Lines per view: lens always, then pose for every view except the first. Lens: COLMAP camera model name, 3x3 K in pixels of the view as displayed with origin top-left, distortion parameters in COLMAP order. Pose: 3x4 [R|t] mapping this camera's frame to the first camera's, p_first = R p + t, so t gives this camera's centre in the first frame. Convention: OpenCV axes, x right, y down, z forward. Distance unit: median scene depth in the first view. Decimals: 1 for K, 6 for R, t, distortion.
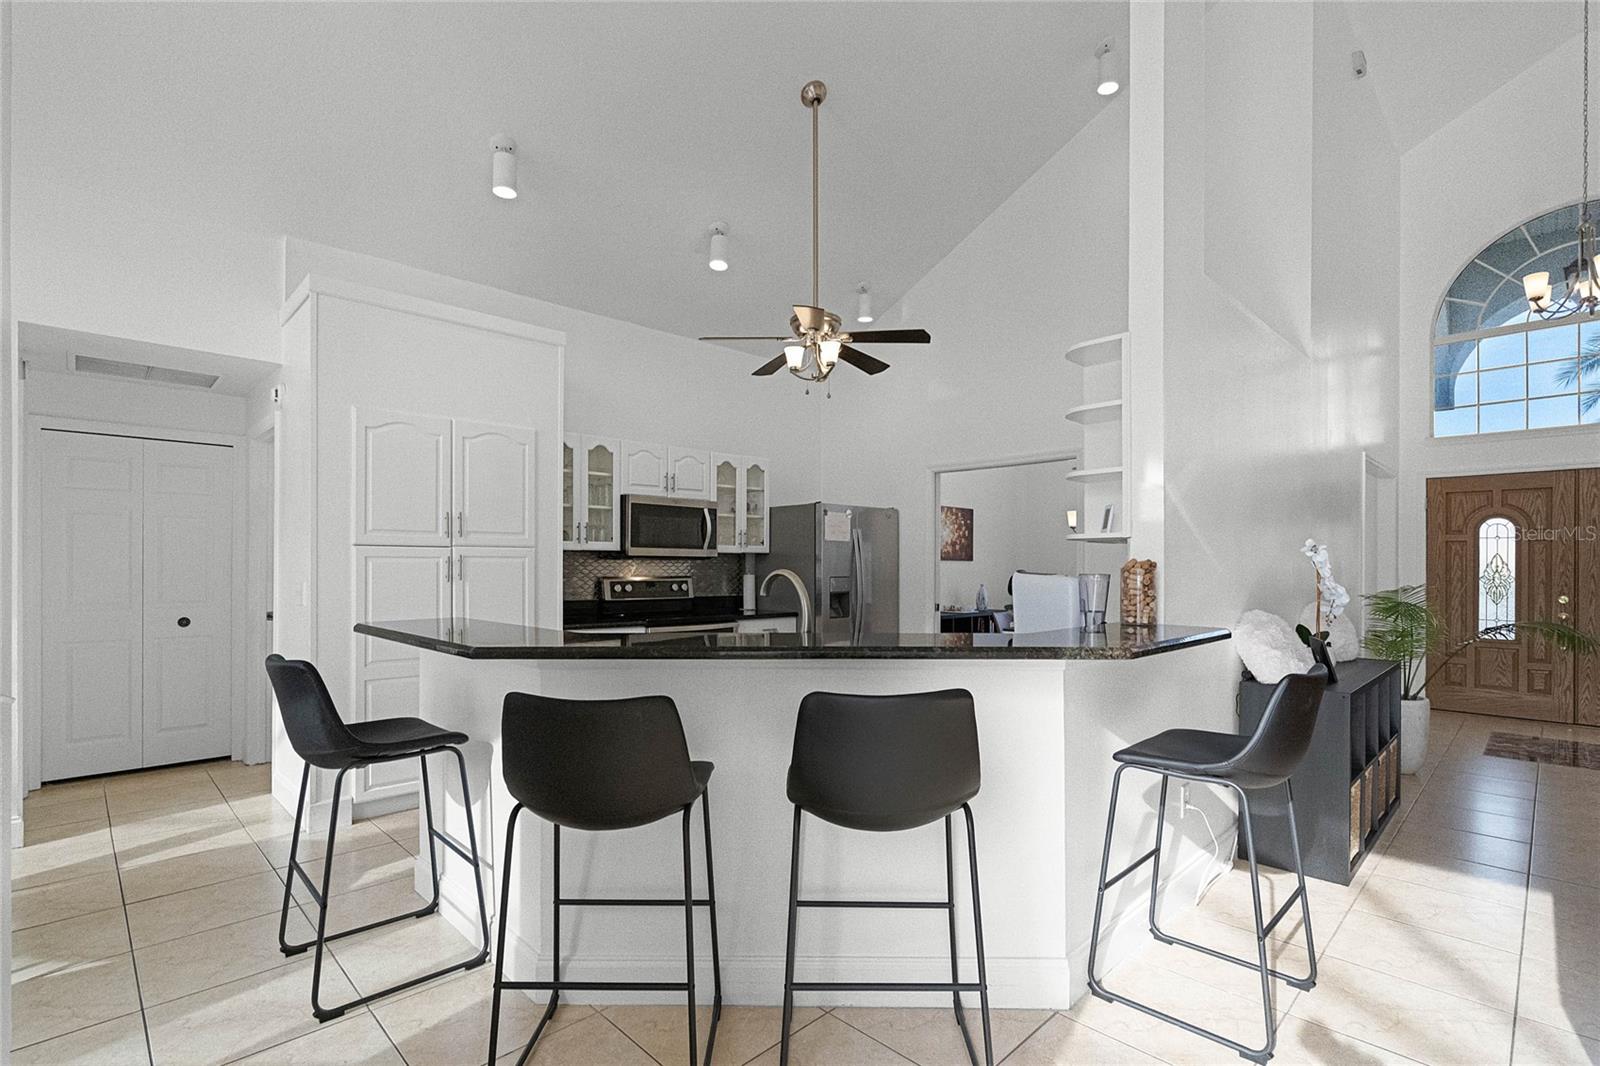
lens RADIAL K [[740.3, 0, 803.8], [0, 740.3, 530.7], [0, 0, 1]] dist [-0.000791, -0.000104]
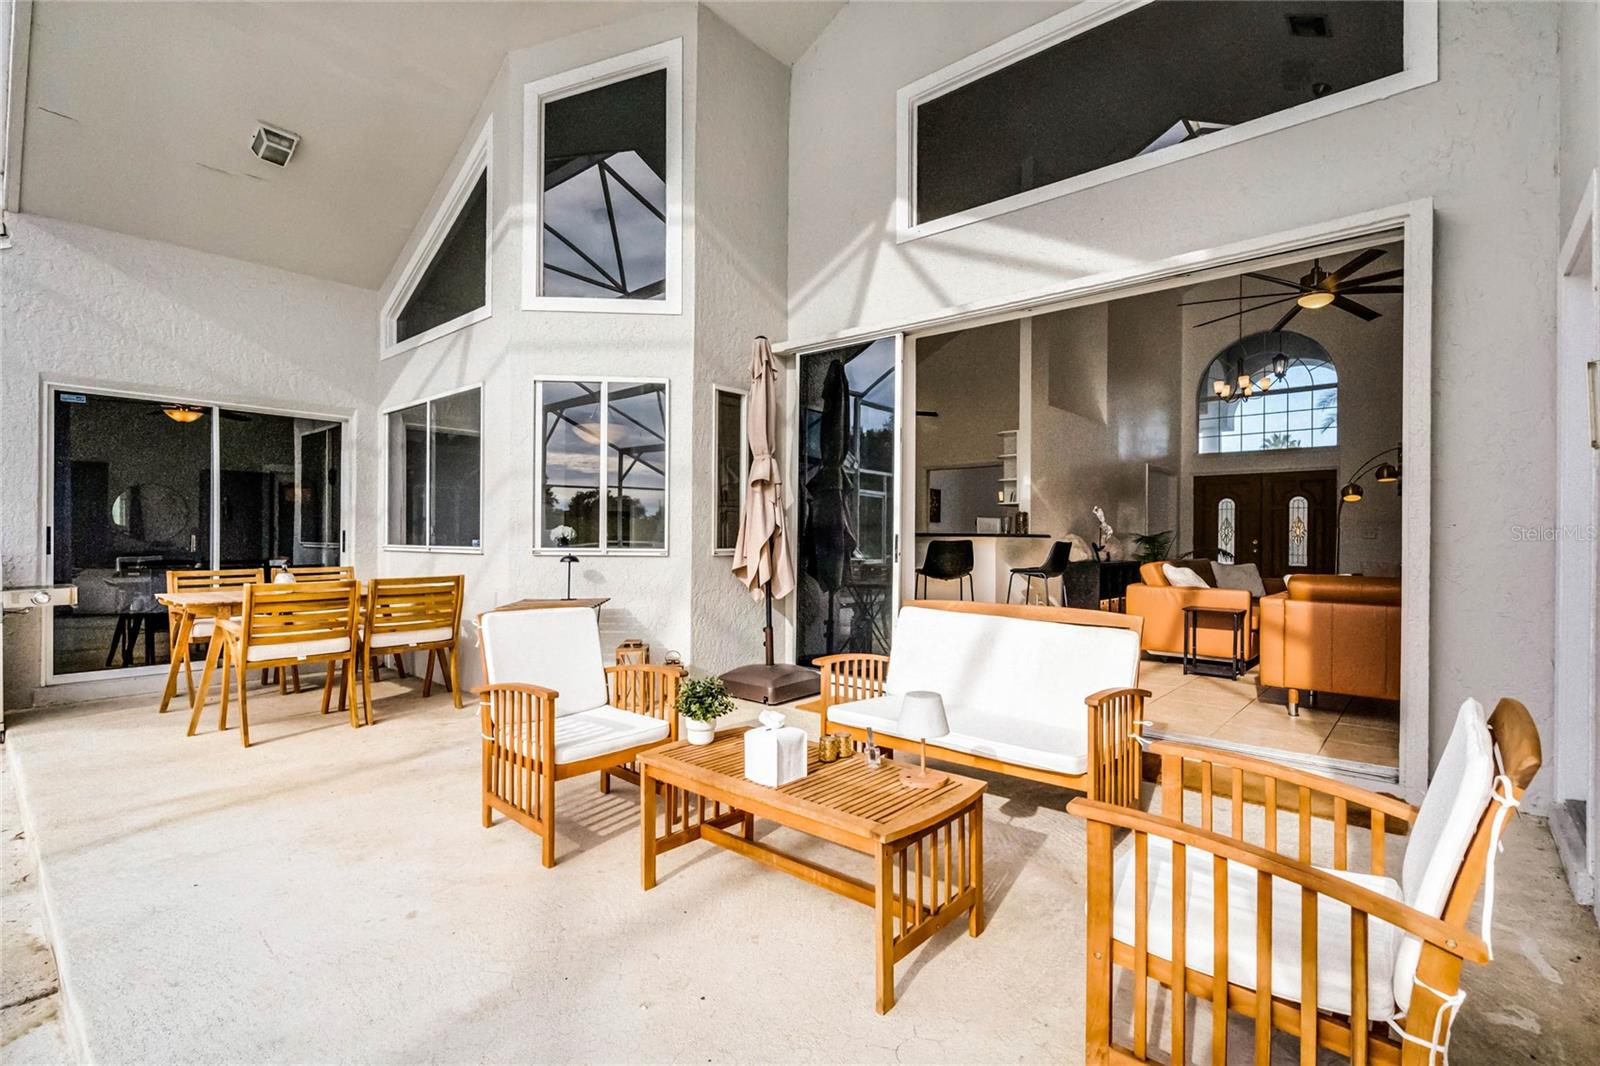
lens RADIAL K [[729.3, 0, 802.5], [0, 729.3, 539.7], [0, 0, 1]] dist [-0.001383, -0.000065]
pose [[0.996781, 0.004016, 0.080073, -0.272148], [-0.007860, 0.998828, 0.047749, 0.007947], [-0.079788, -0.048224, 0.995645, -0.767030]]
